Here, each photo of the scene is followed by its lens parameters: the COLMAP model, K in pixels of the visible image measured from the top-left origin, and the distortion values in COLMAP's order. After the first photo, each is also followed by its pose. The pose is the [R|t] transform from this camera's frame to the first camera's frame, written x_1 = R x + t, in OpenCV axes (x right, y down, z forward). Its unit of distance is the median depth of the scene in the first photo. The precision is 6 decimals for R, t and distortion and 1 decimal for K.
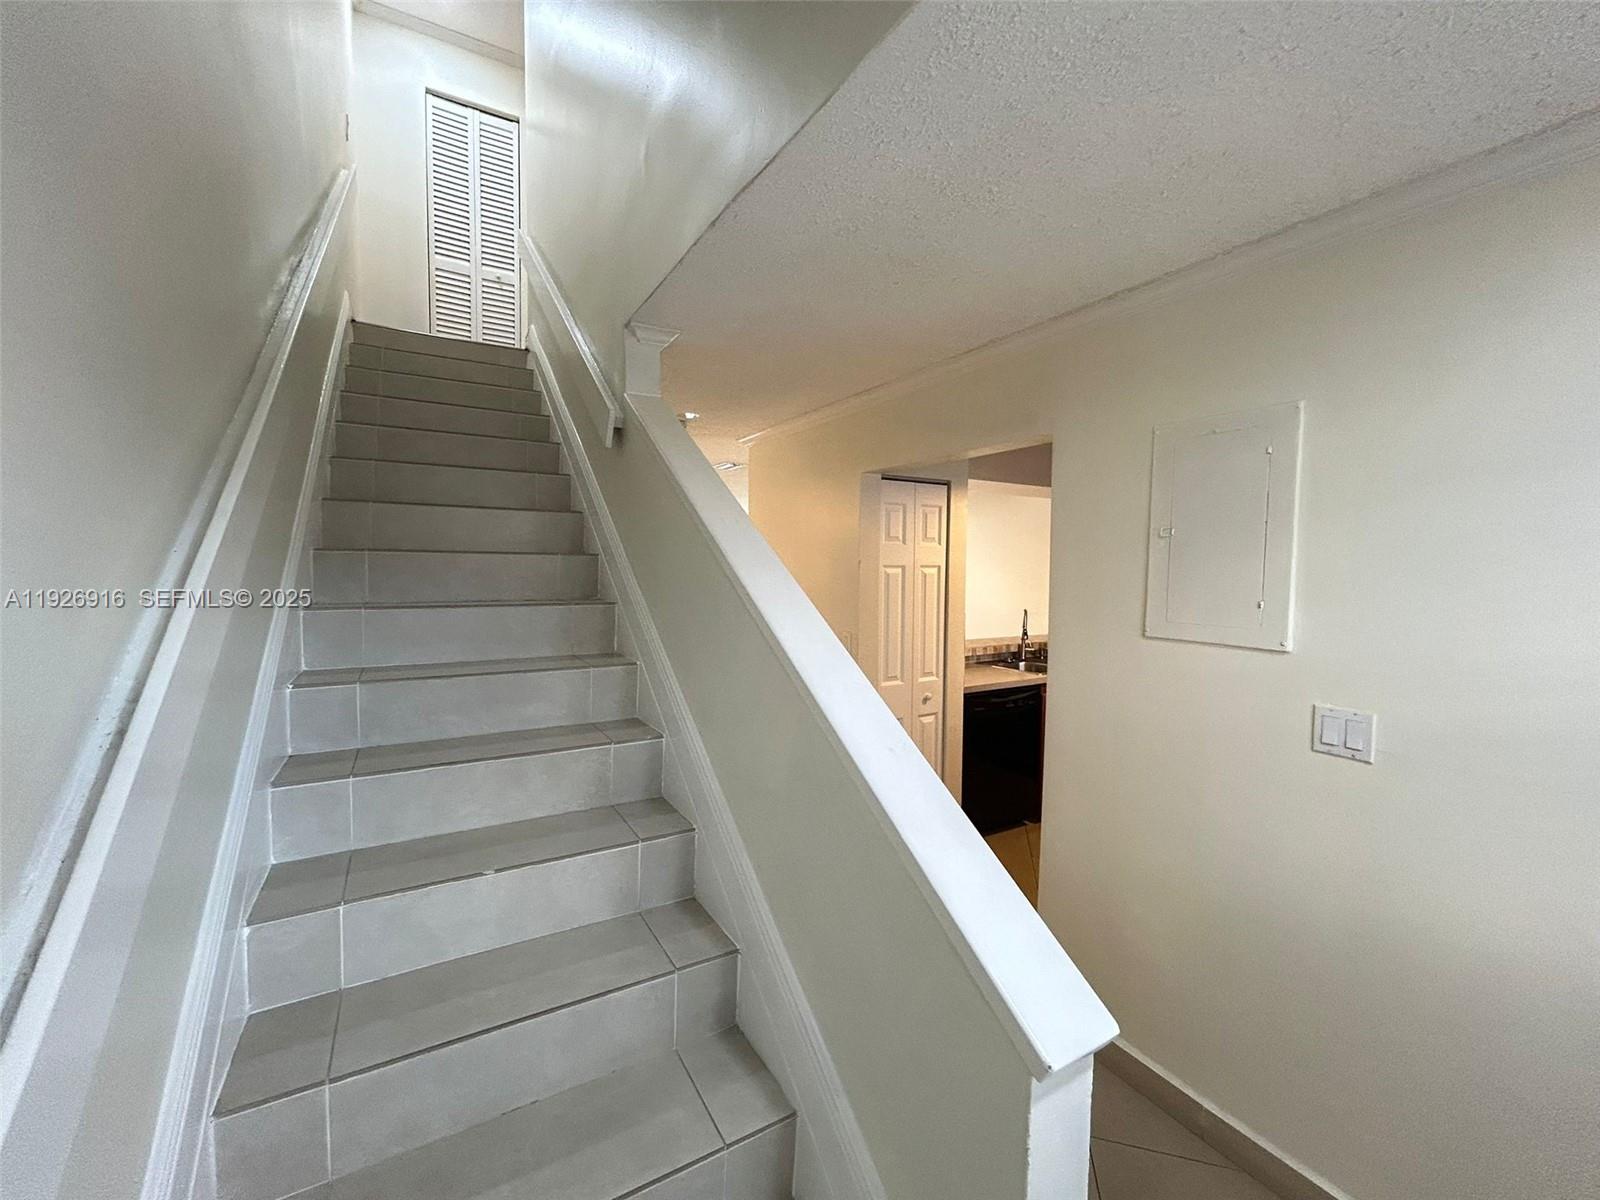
lens RADIAL K [[652.7, 0, 808.6], [0, 652.7, 597.0], [0, 0, 1]] dist [0.001111, 0.000207]
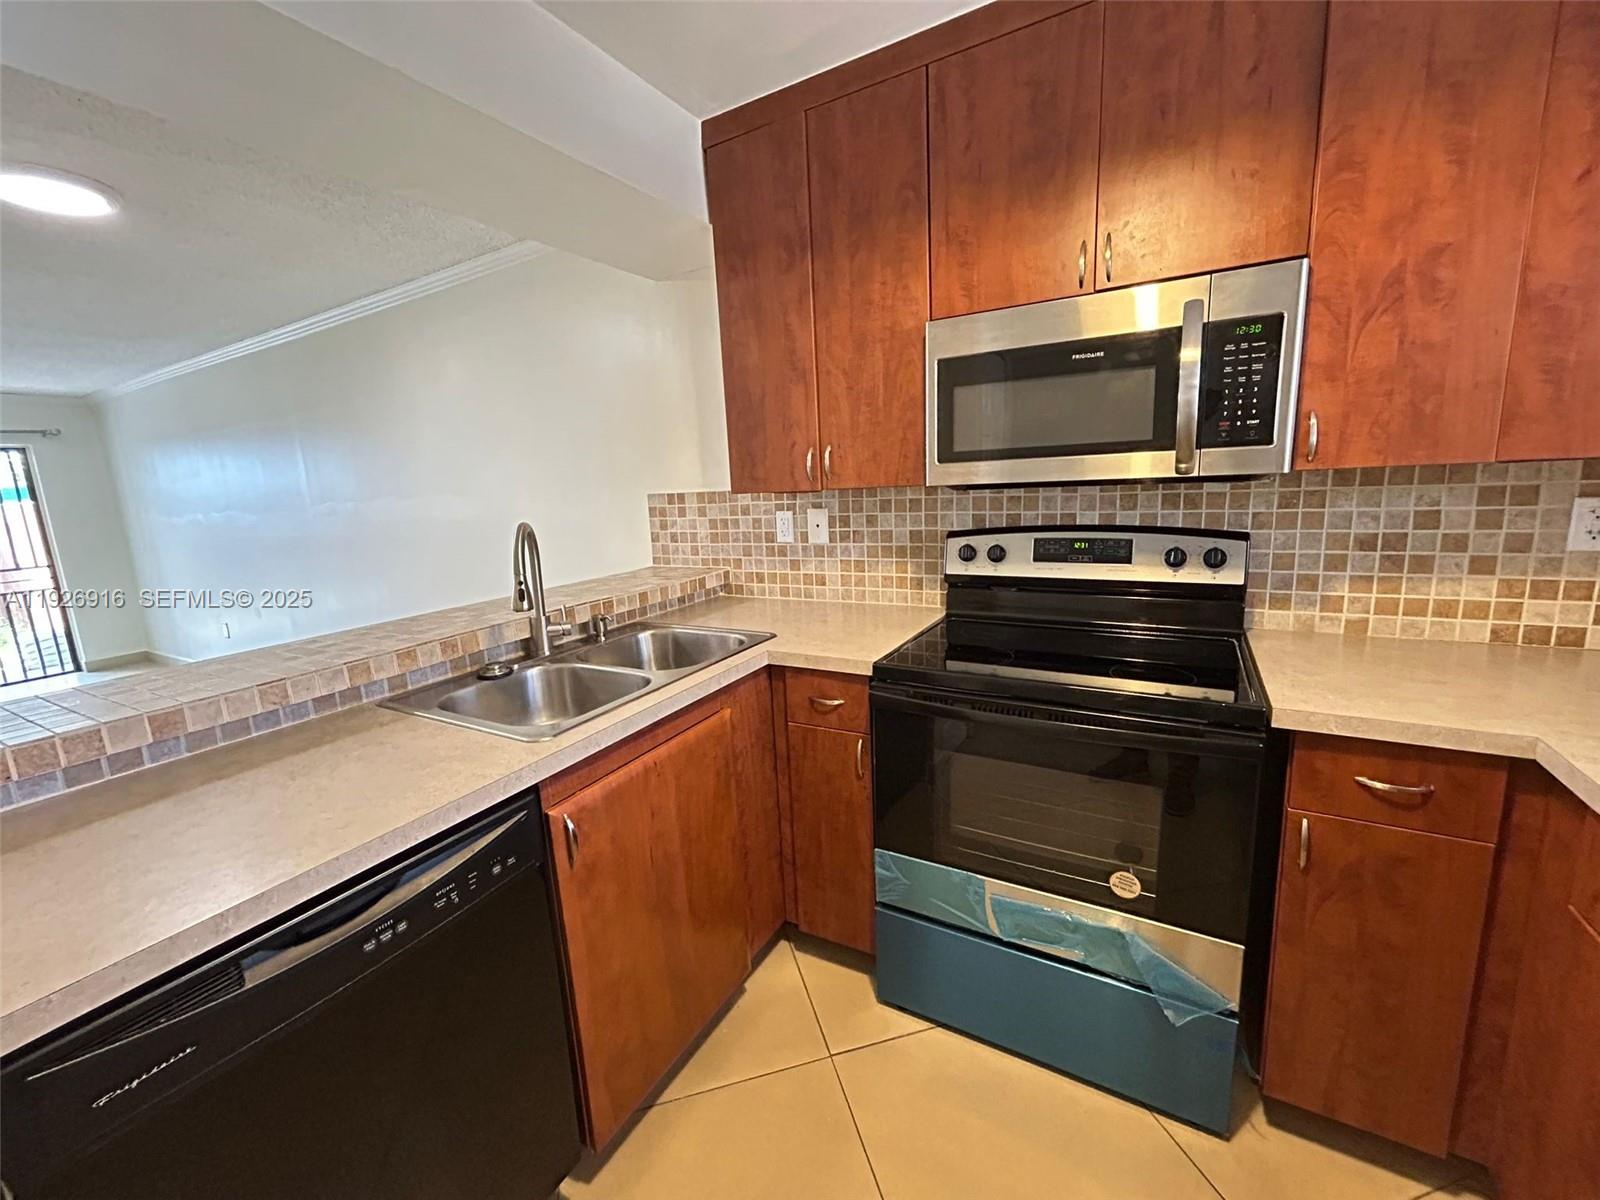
lens RADIAL K [[651.7, 0, 795.8], [0, 651.7, 596.9], [0, 0, 1]] dist [-0.001207, 0.000676]
pose [[0.874221, -0.142936, 0.464012, 0.376783], [0.085039, 0.985988, 0.143510, 0.025788], [-0.478024, -0.086000, 0.874127, 0.797890]]
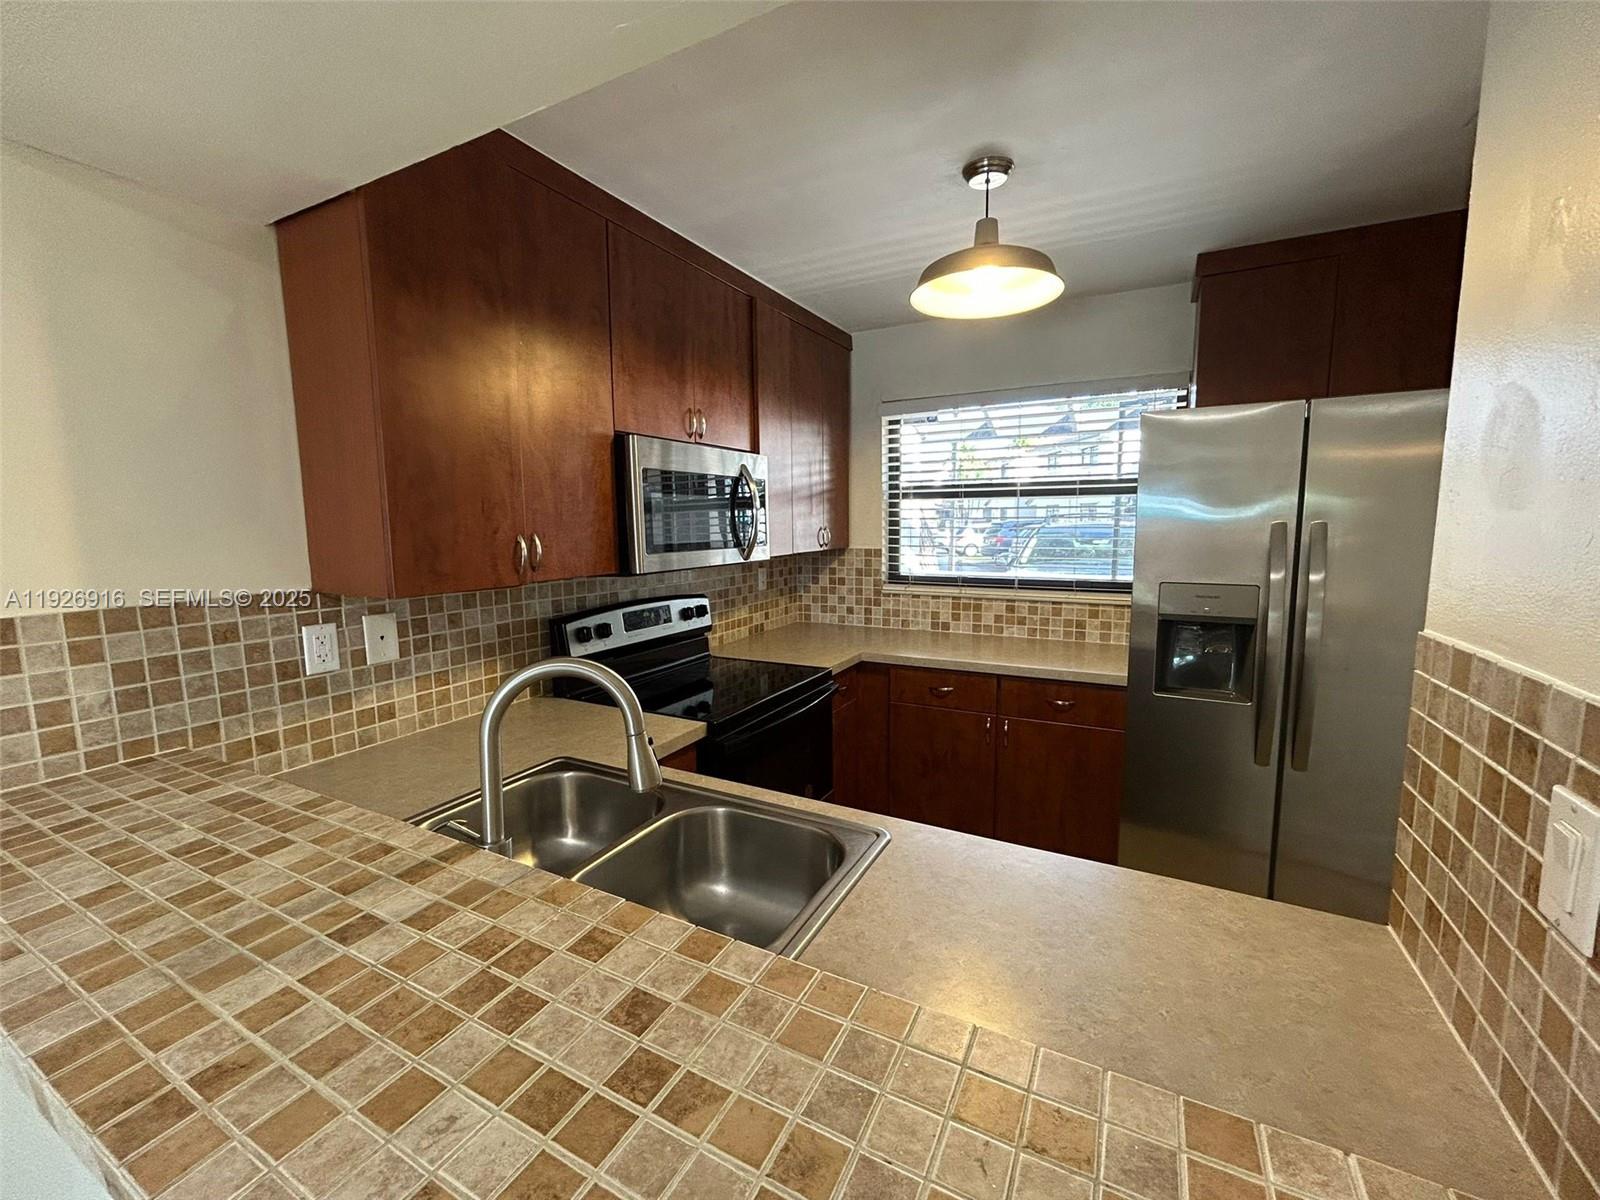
lens RADIAL K [[651.7, 0, 795.8], [0, 651.7, 596.9], [0, 0, 1]] dist [-0.001207, 0.000676]
pose [[-0.510210, -0.108757, 0.853146, 0.159490], [0.047212, 0.986935, 0.154046, -0.036301], [-0.858753, 0.118875, -0.498409, 1.340625]]
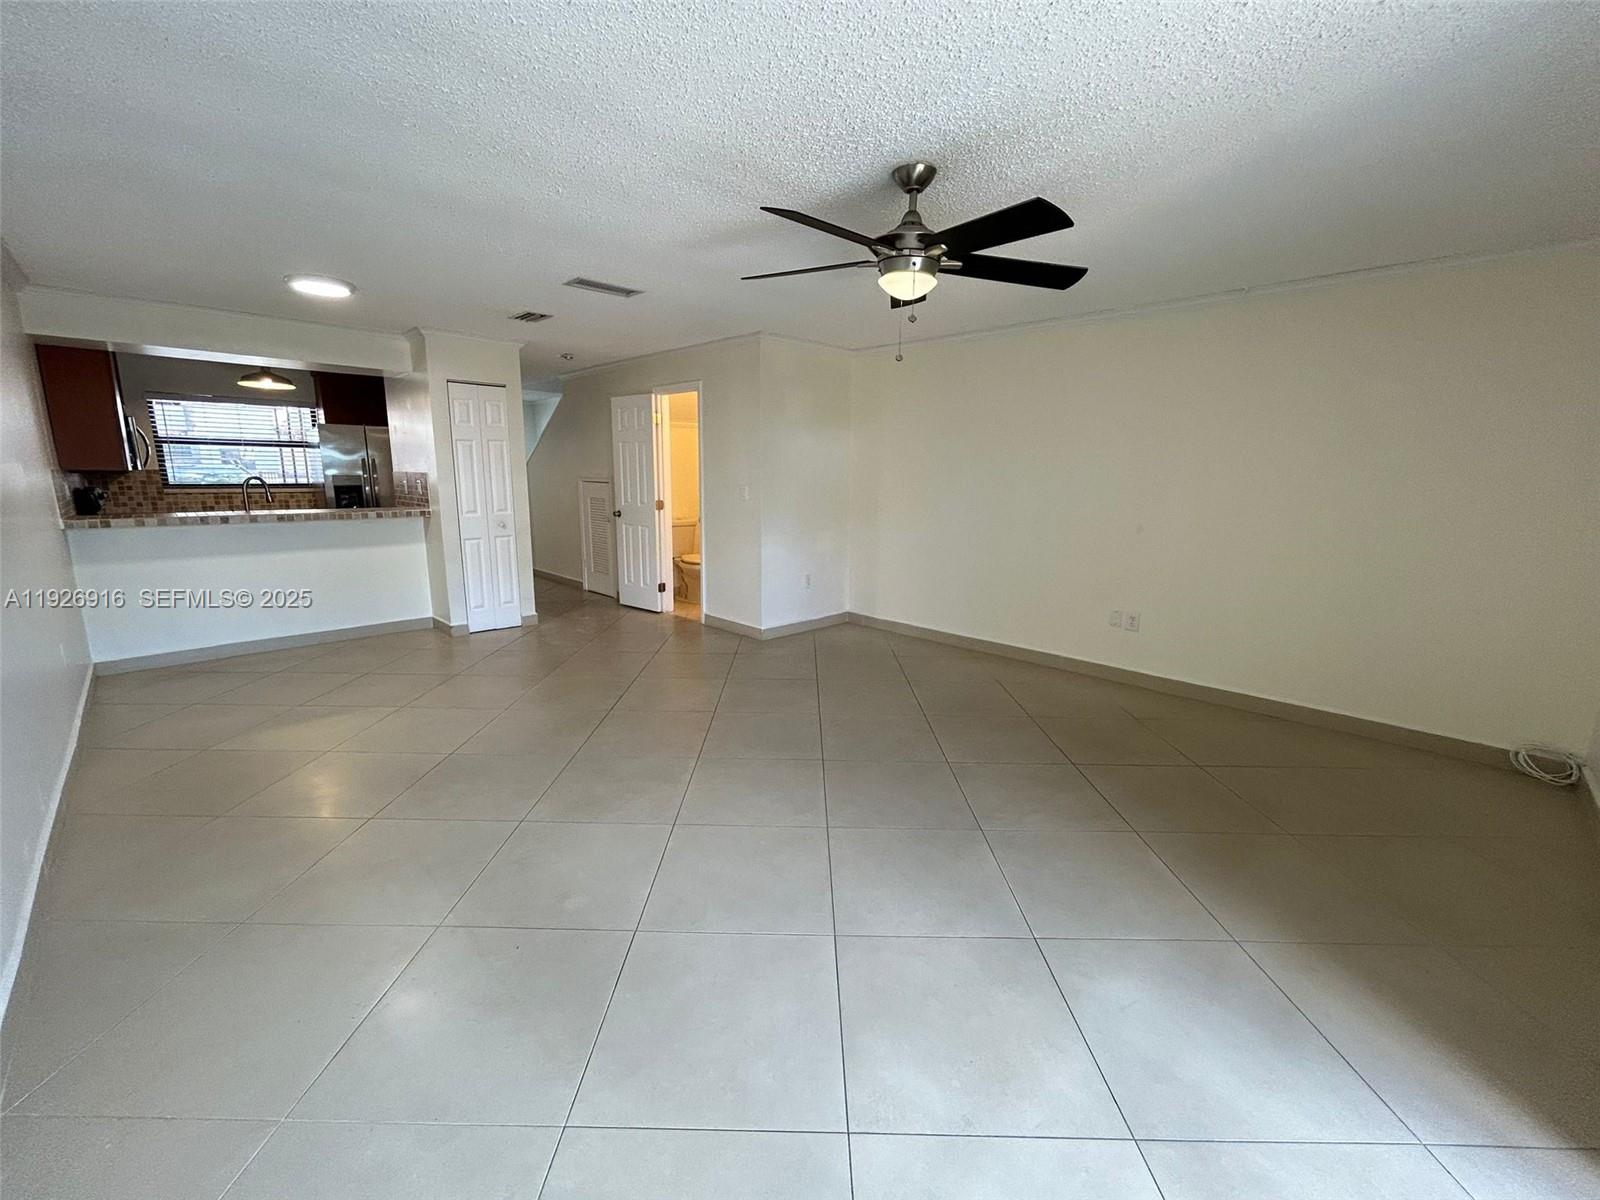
lens RADIAL K [[651.7, 0, 795.8], [0, 651.7, 596.9], [0, 0, 1]] dist [-0.001207, 0.000676]
pose [[-0.968913, 0.024916, -0.246145, -0.349452], [-0.033765, 0.972289, 0.231331, -0.088466], [0.245088, 0.232450, -0.941222, 2.981425]]
